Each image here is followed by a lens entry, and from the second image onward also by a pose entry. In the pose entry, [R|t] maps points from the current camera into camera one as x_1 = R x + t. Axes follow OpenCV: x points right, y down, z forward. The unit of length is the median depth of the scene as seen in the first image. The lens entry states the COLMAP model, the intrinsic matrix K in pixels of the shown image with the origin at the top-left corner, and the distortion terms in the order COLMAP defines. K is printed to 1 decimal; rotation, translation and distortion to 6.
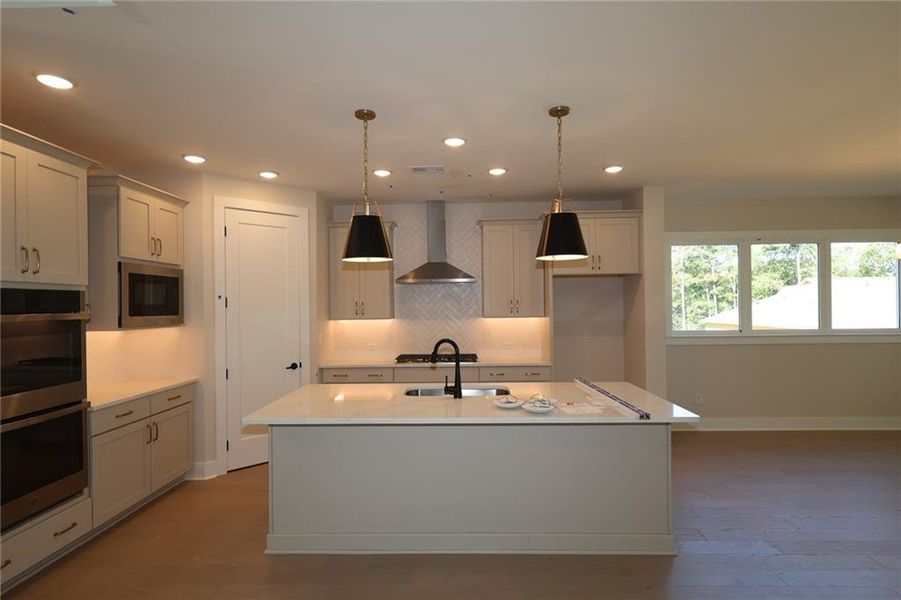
lens RADIAL K [[444.8, 0, 465.0], [0, 444.8, 296.8], [0, 0, 1]] dist [-0.001903, 0.000252]
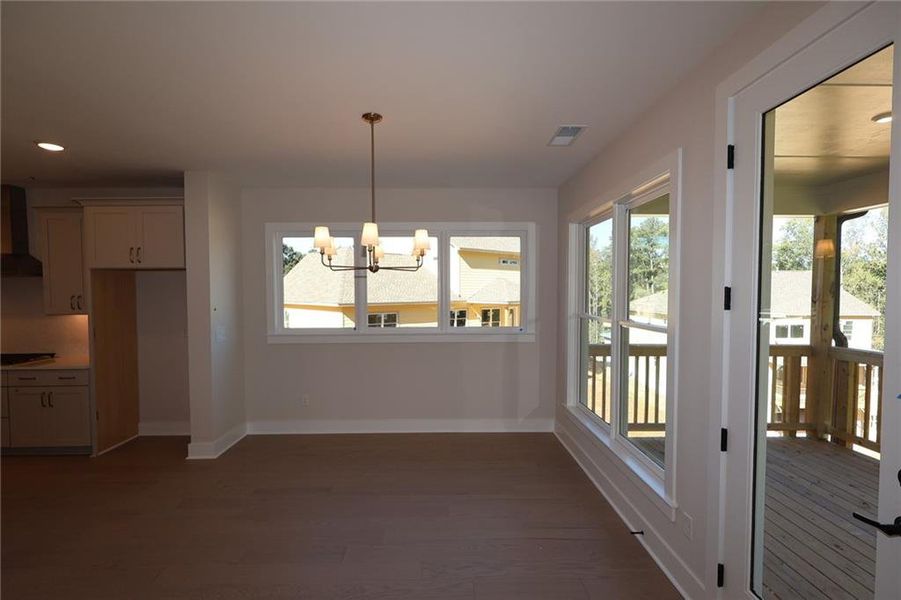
lens RADIAL K [[390.3, 0, 450.5], [0, 390.3, 300.0], [0, 0, 1]] dist [0.024789, 0.000027]
pose [[0.999929, 0.005818, 0.010406, 0.910606], [-0.006234, 0.999165, 0.040382, -0.021996], [-0.010162, -0.040444, 0.999130, 0.177308]]
